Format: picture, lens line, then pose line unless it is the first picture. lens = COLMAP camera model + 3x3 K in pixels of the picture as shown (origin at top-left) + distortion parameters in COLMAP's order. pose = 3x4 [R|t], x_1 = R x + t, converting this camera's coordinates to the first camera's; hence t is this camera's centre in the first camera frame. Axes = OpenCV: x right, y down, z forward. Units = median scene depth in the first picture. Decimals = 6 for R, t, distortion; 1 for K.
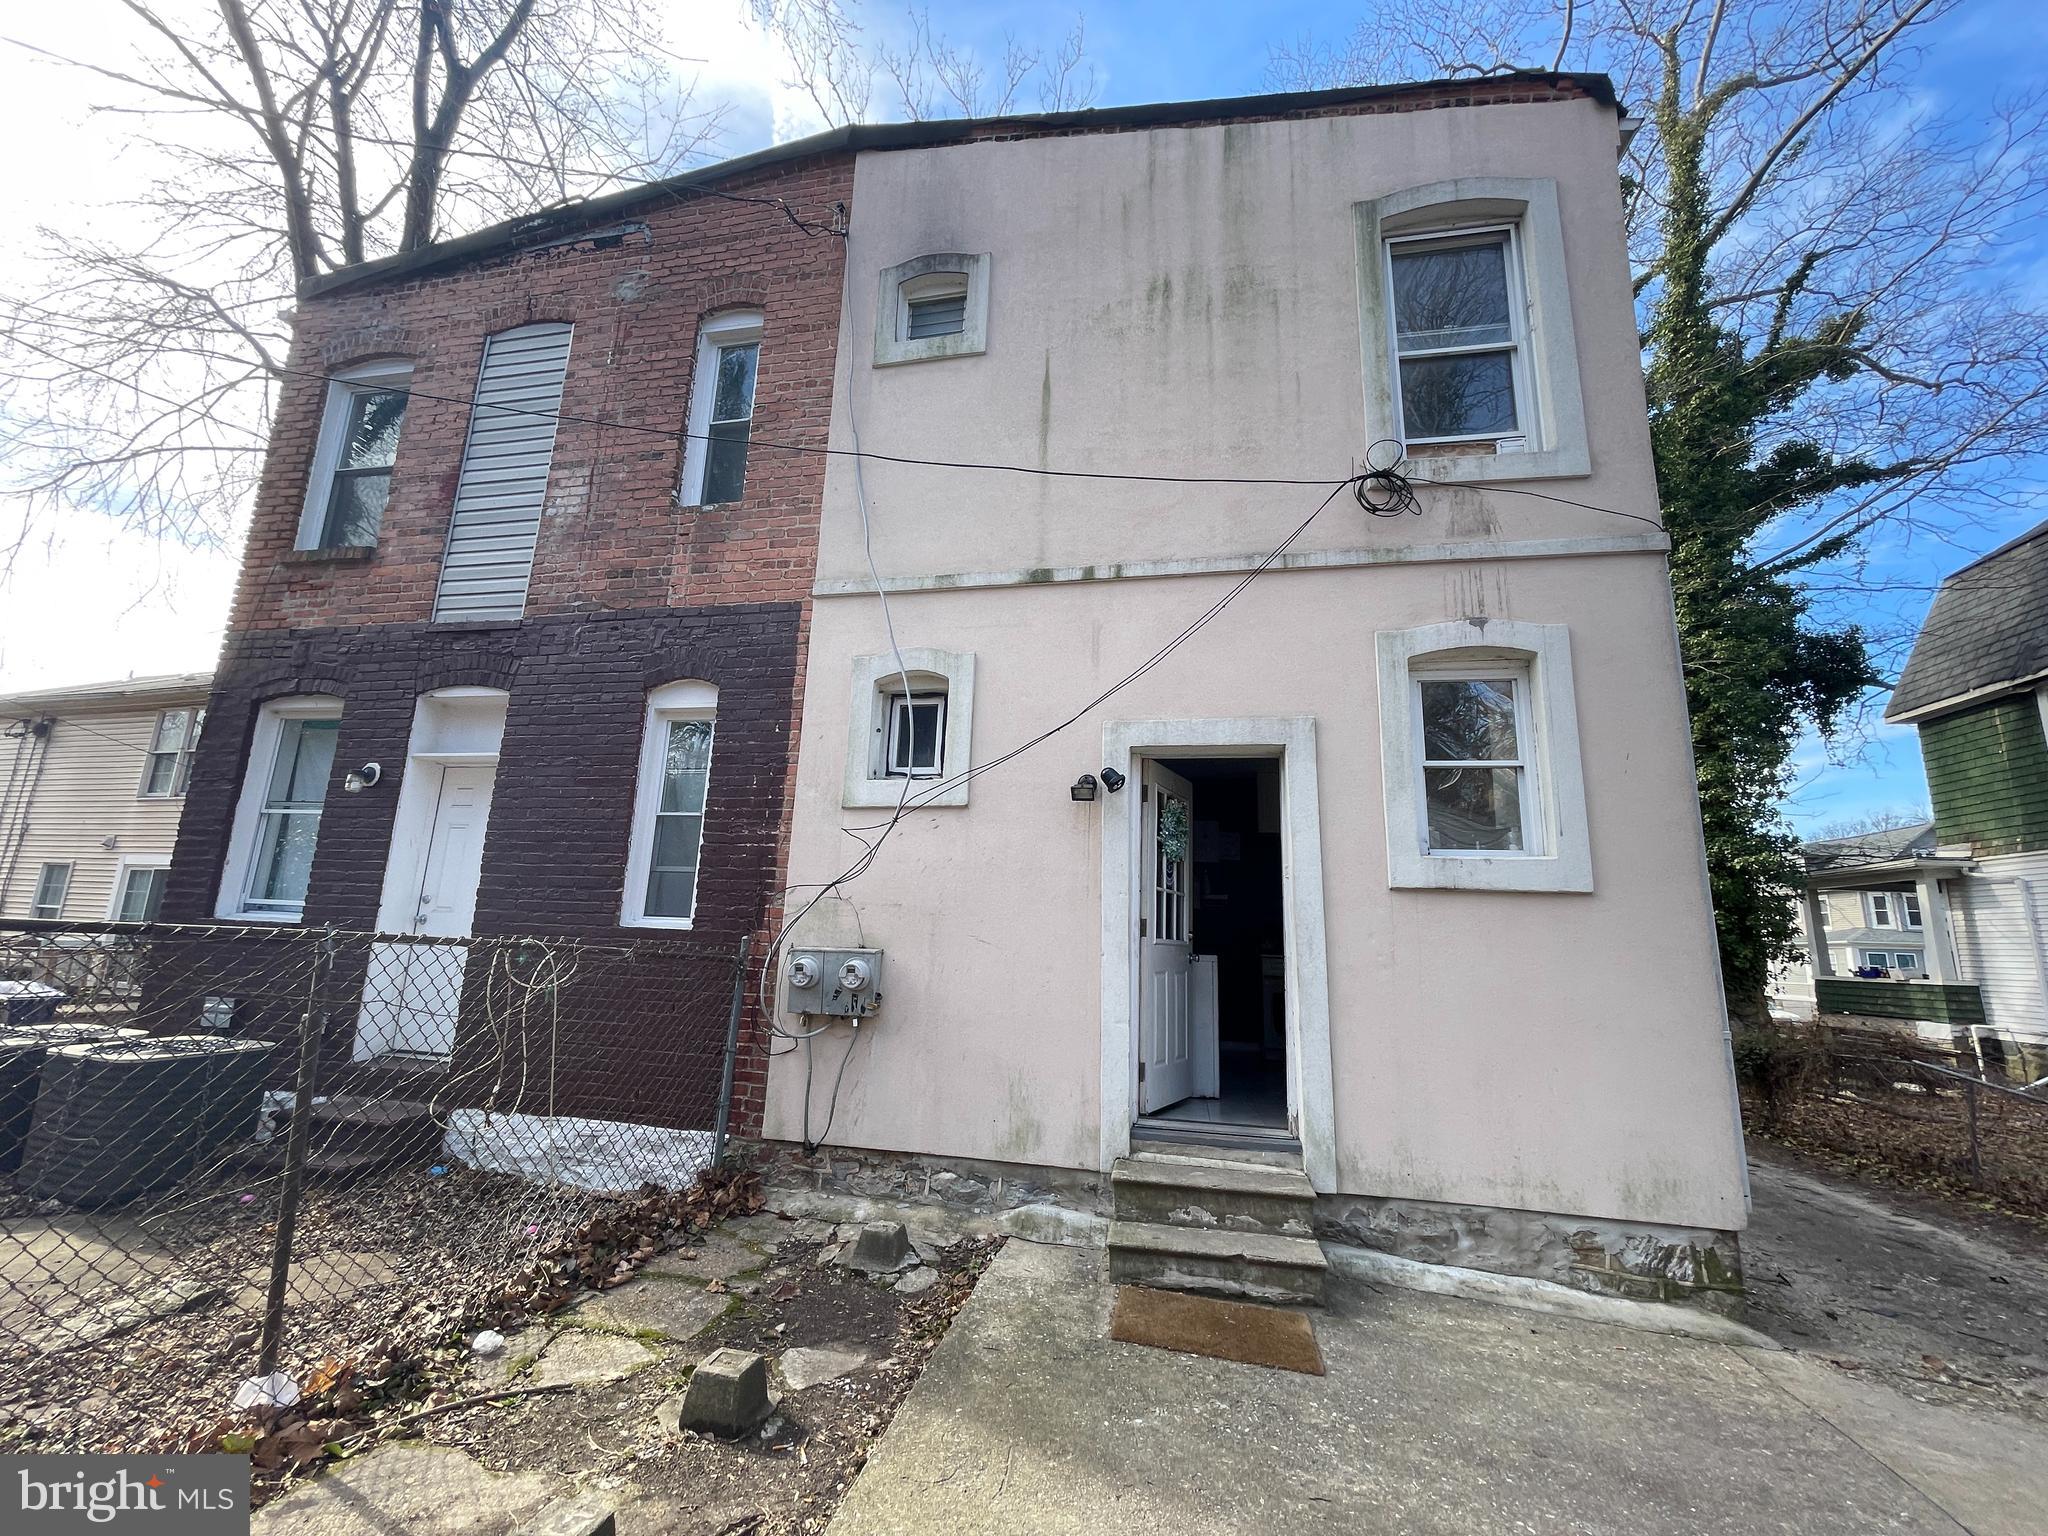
lens RADIAL K [[829.6, 0, 1018.2], [0, 829.6, 774.9], [0, 0, 1]] dist [-0.013184, 0.010696]
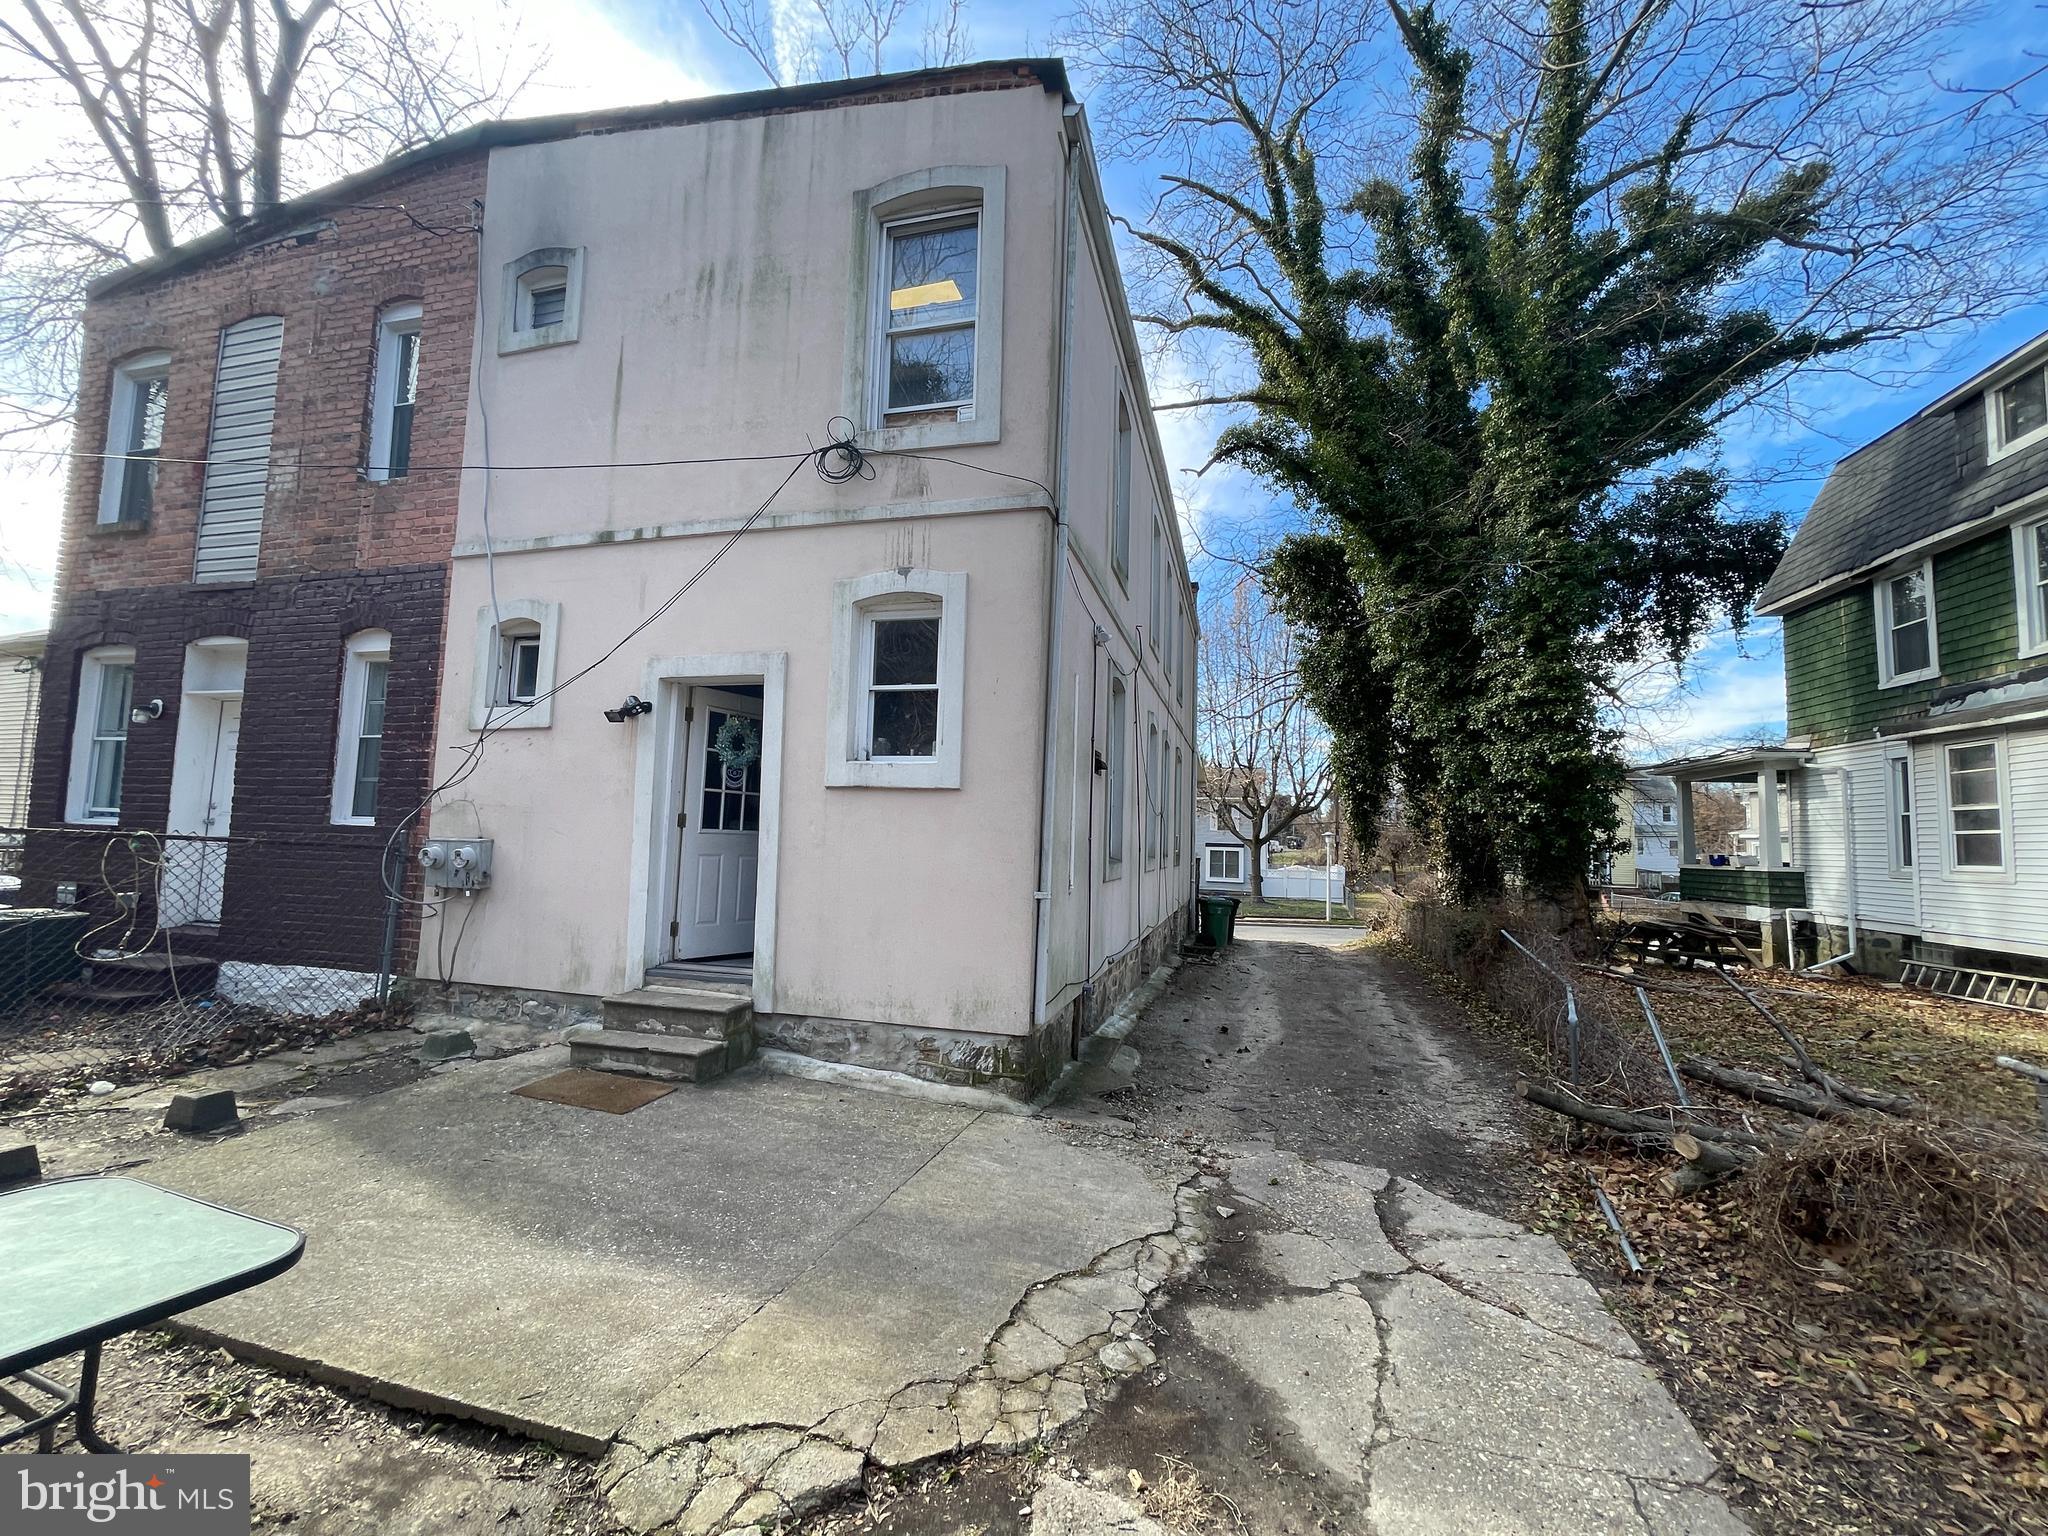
lens RADIAL K [[829.6, 0, 1018.2], [0, 829.6, 774.9], [0, 0, 1]] dist [-0.013184, 0.010696]
pose [[0.997827, -0.014233, -0.064340, 0.670757], [0.021587, 0.993121, 0.115087, -0.019048], [0.062259, -0.116225, 0.991270, -0.202823]]
